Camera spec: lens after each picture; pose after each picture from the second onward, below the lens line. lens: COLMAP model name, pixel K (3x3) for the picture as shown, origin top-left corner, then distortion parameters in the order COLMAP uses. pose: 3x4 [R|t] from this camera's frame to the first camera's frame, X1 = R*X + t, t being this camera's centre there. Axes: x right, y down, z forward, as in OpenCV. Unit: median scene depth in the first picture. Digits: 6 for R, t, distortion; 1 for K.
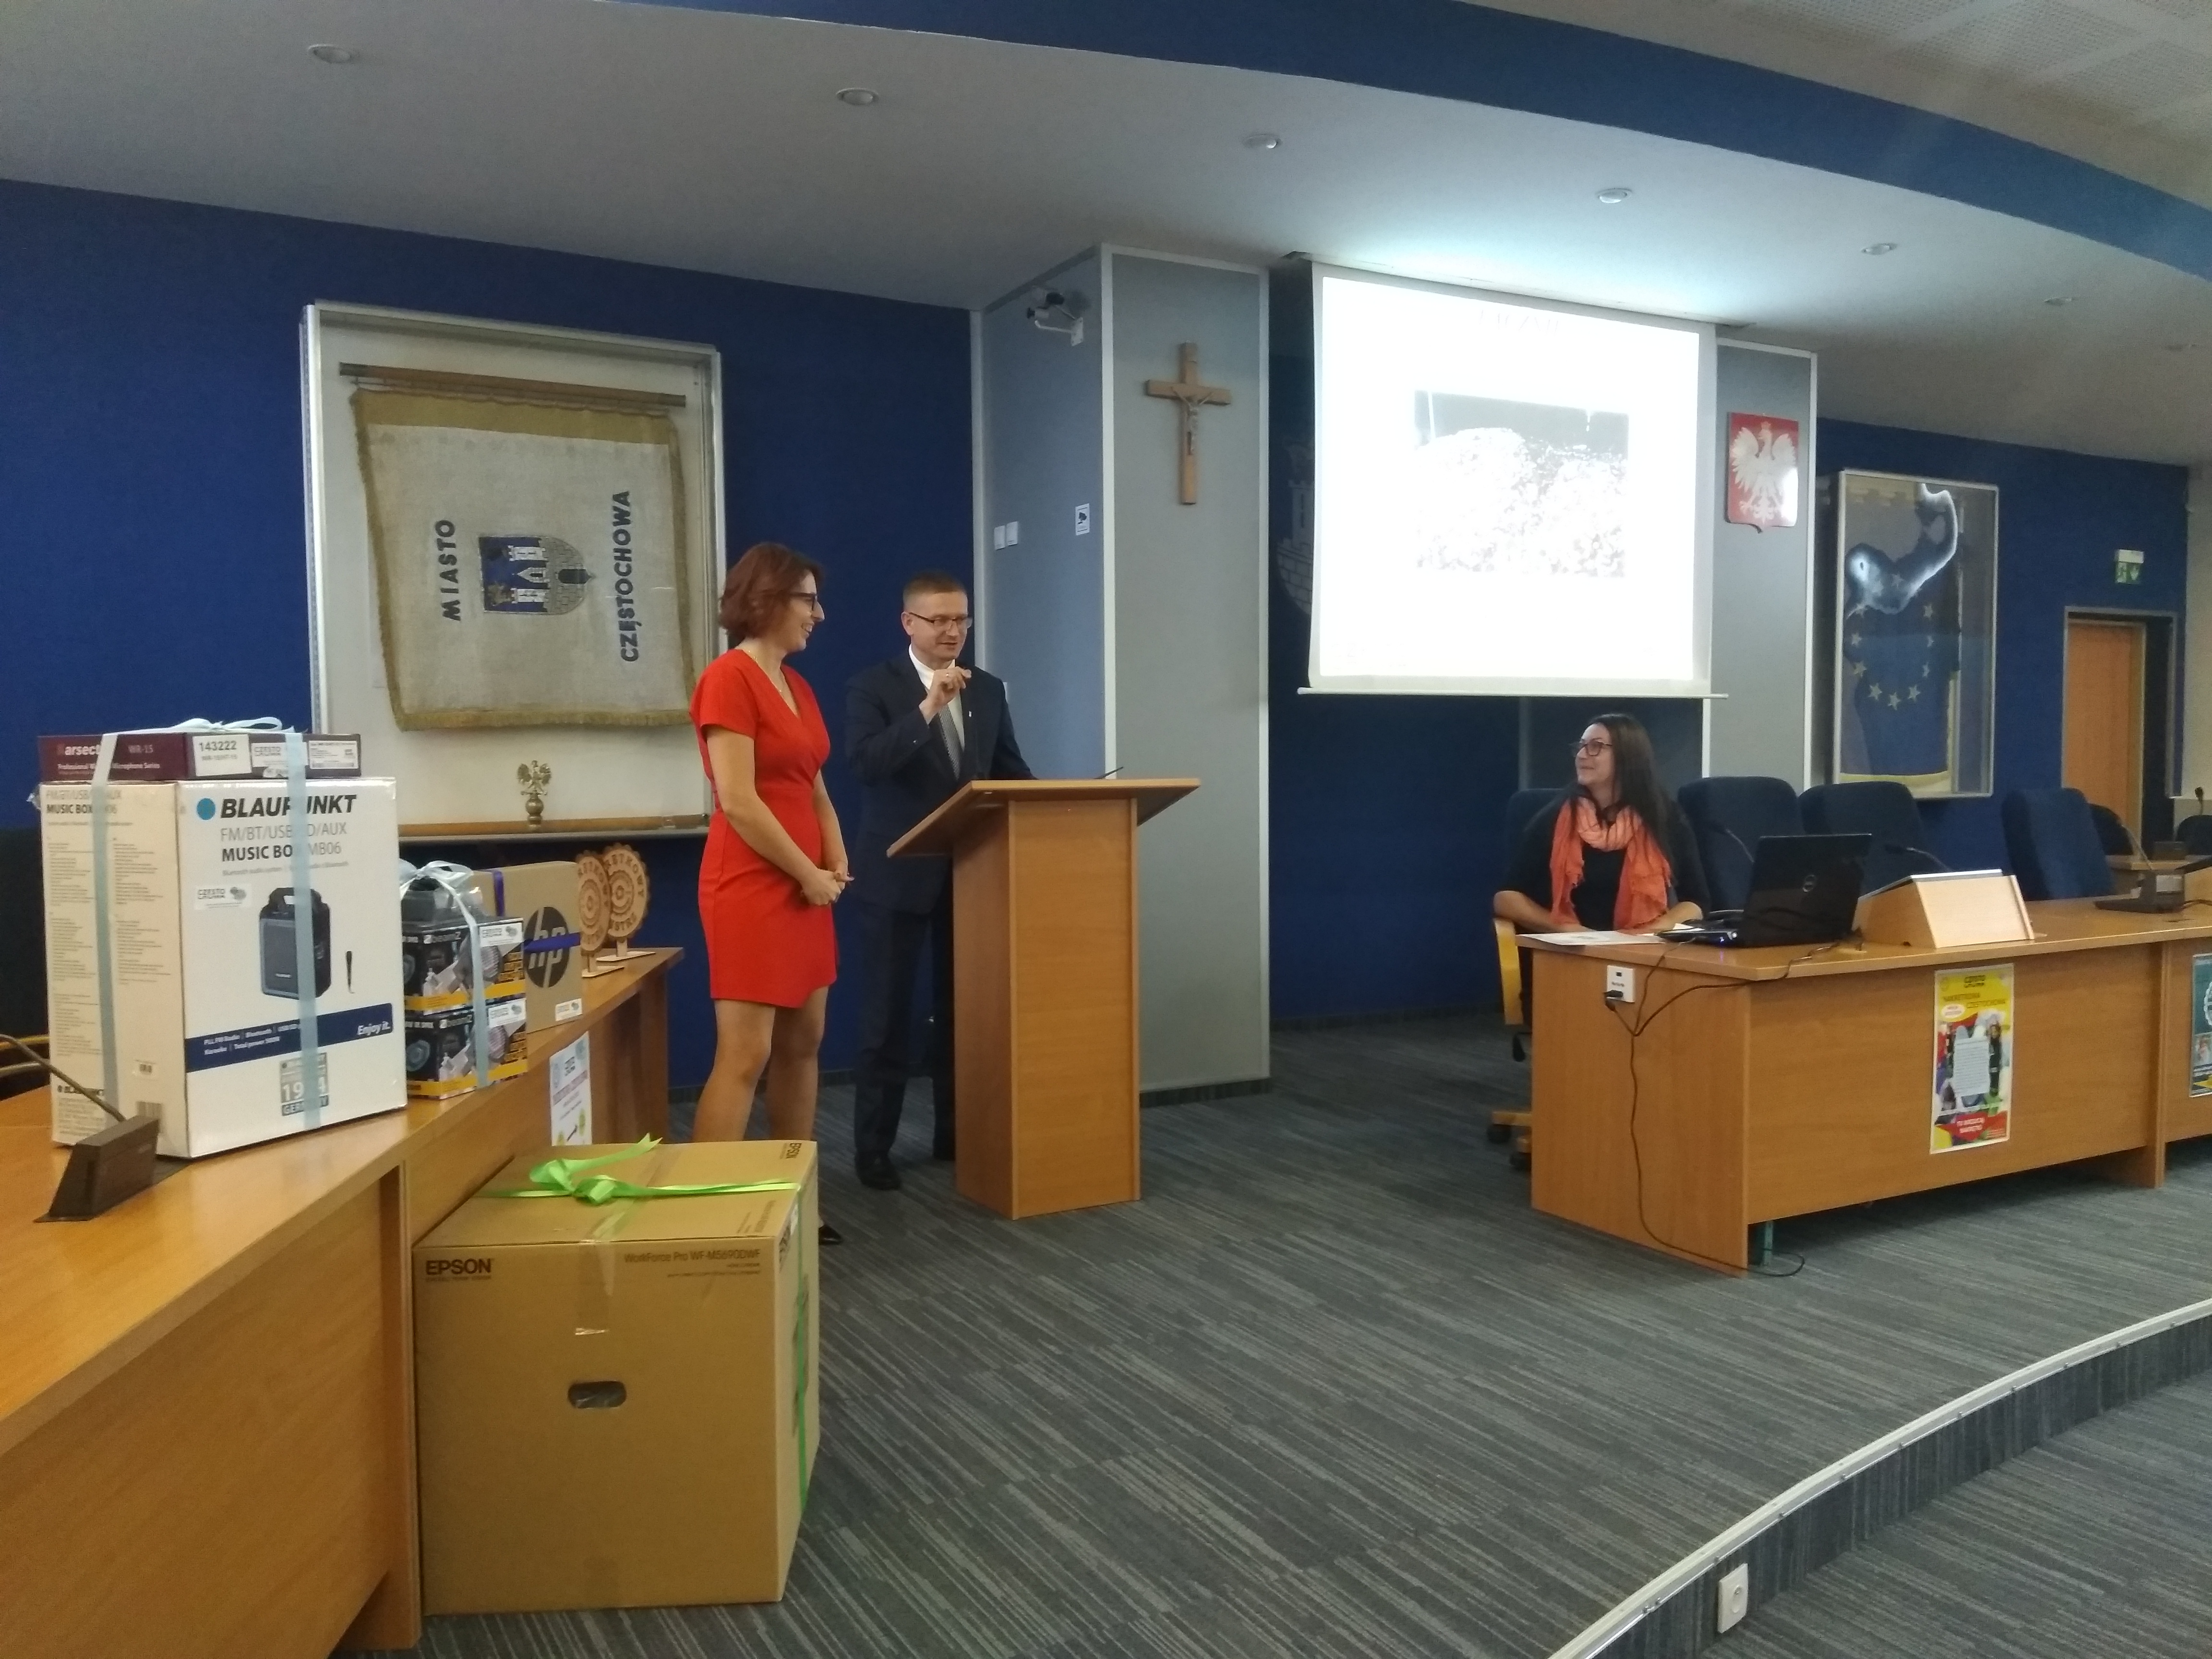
lens RADIAL K [[1705.7, 0, 1106.0], [0, 1705.7, 829.5], [0, 0, 1]] dist [0.112448, -0.180854]
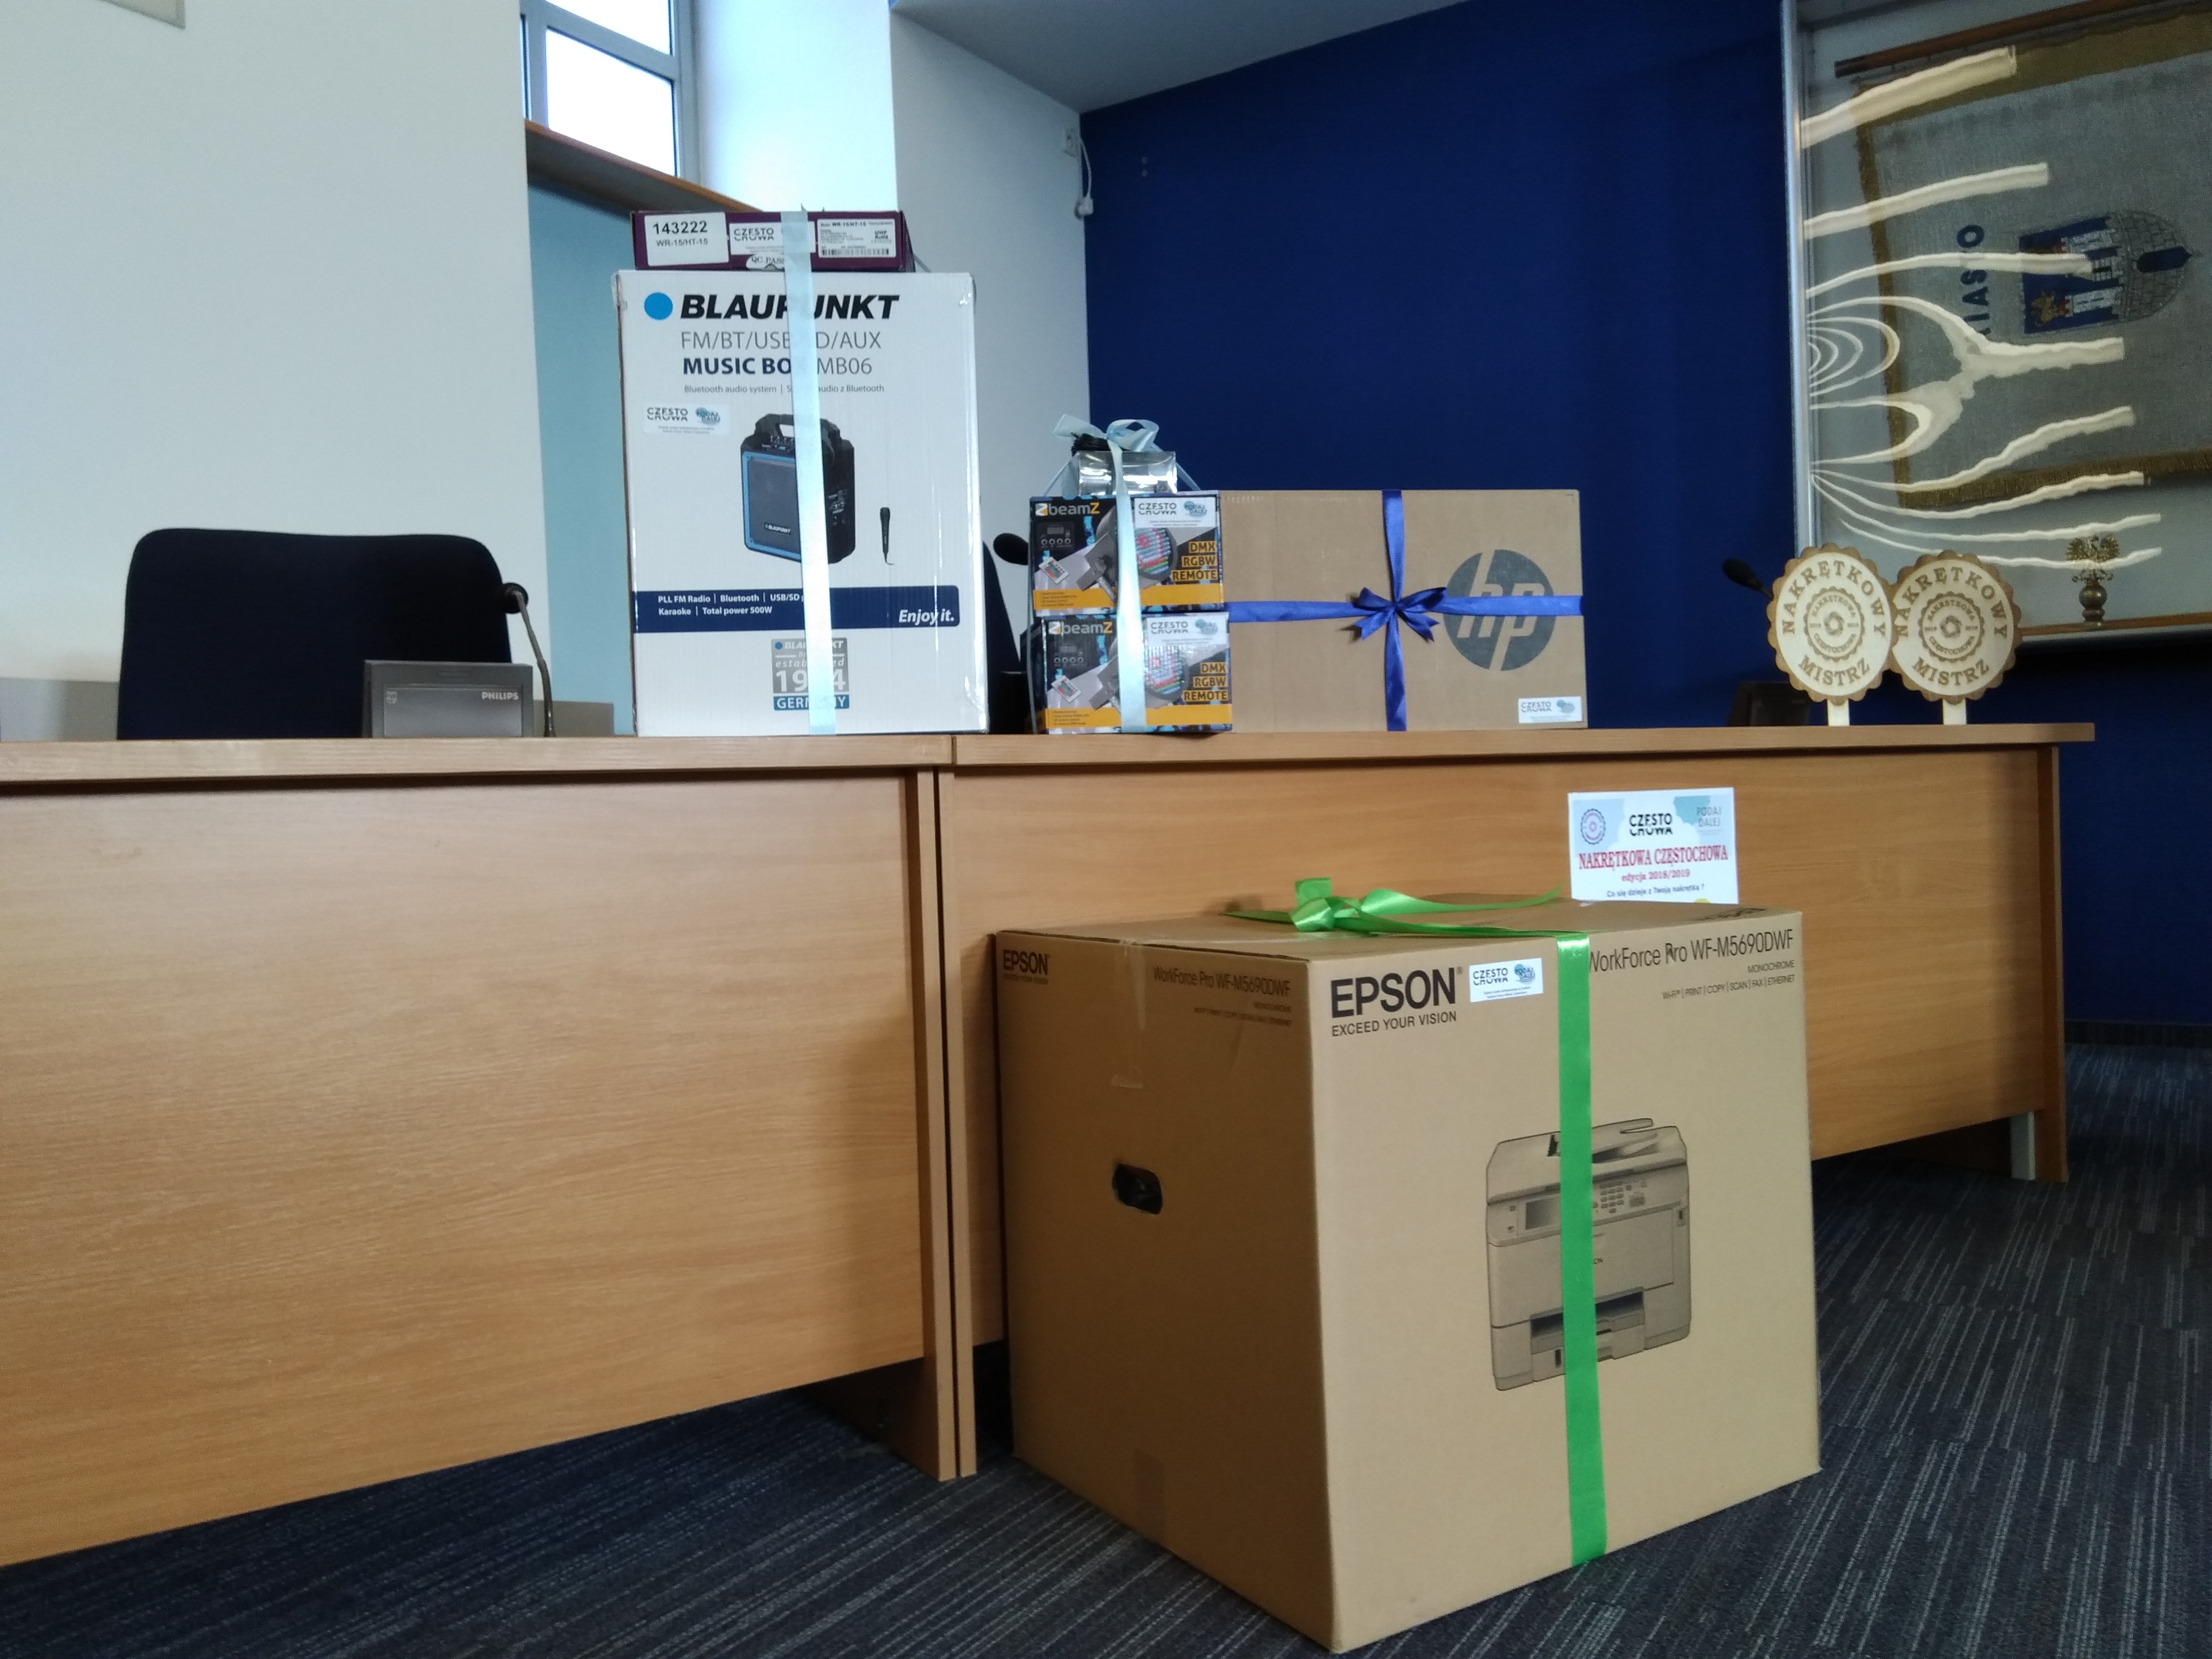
lens RADIAL K [[1723.6, 0, 1106.0], [0, 1723.6, 829.5], [0, 0, 1]] dist [0.085980, -0.125989]
pose [[0.475323, 0.007054, -0.879783, 0.137475], [-0.009956, 0.999947, 0.002638, 0.107438], [0.879755, 0.007505, 0.475368, 0.381397]]
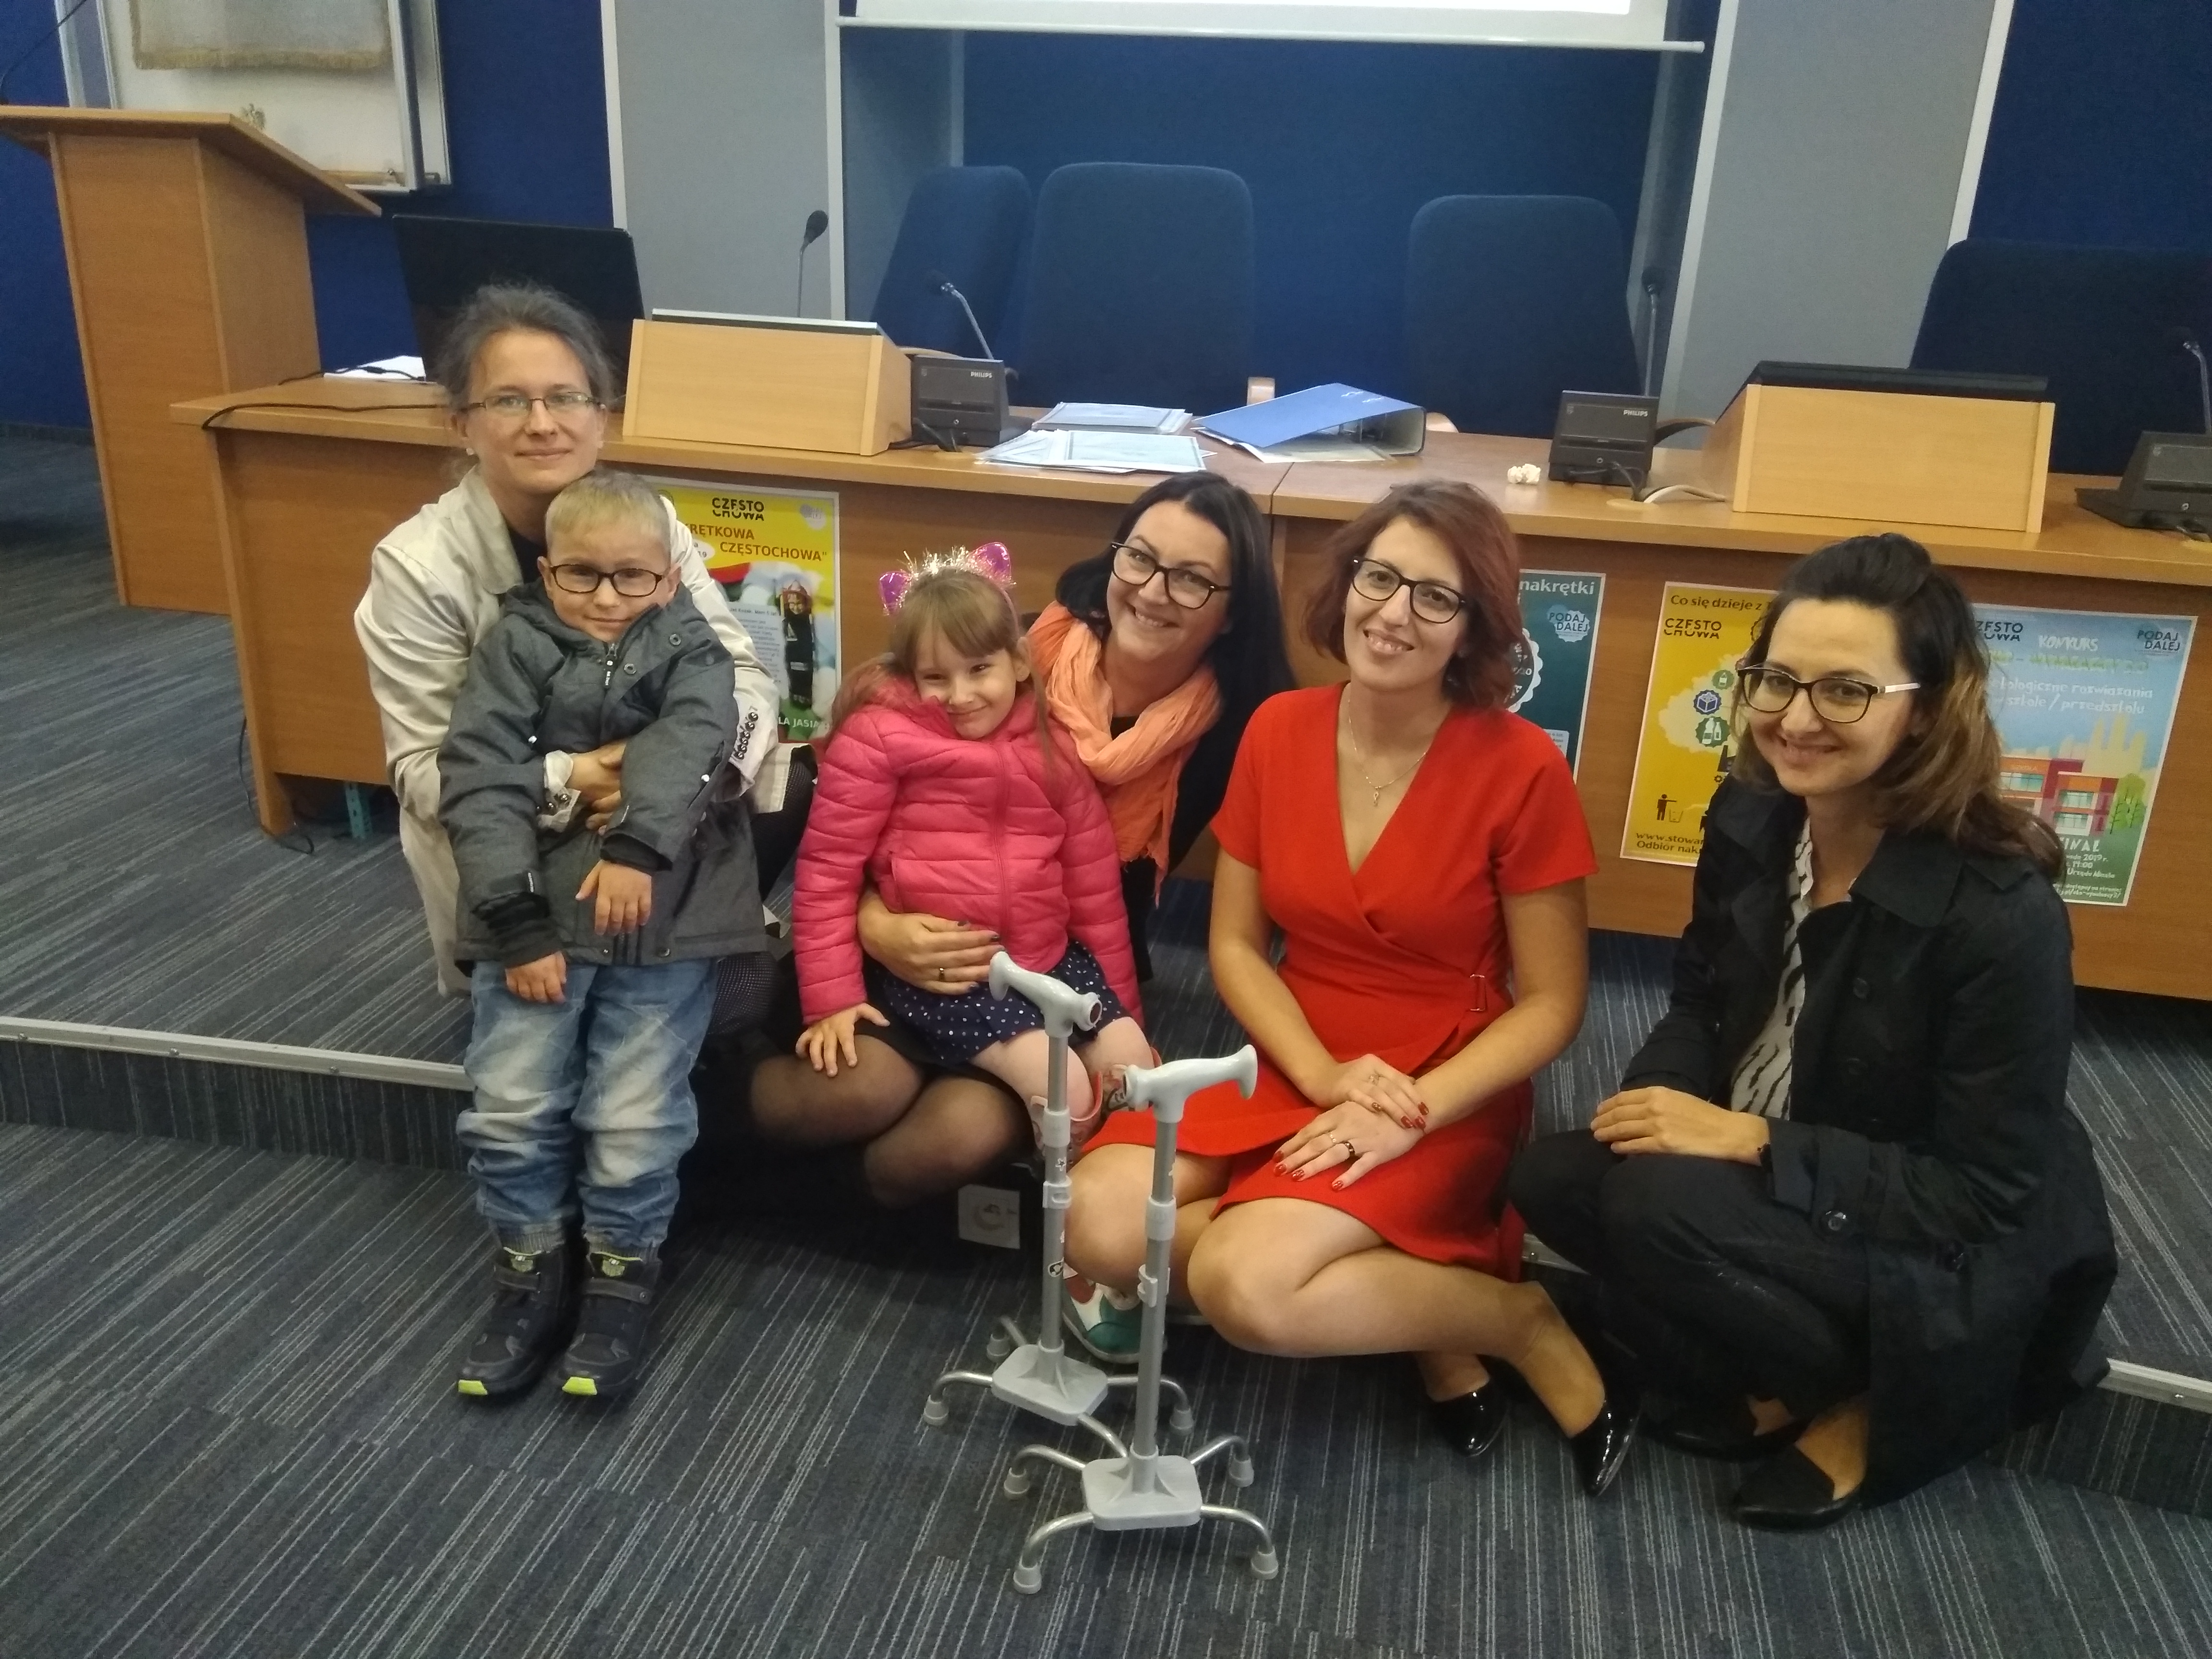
lens RADIAL K [[1705.7, 0, 1106.0], [0, 1705.7, 829.5], [0, 0, 1]] dist [0.112448, -0.180854]
pose [[0.752678, 0.266034, -0.602247, 0.972929], [-0.074938, 0.943401, 0.323078, -0.008139], [0.654110, -0.198042, 0.730013, 0.628824]]
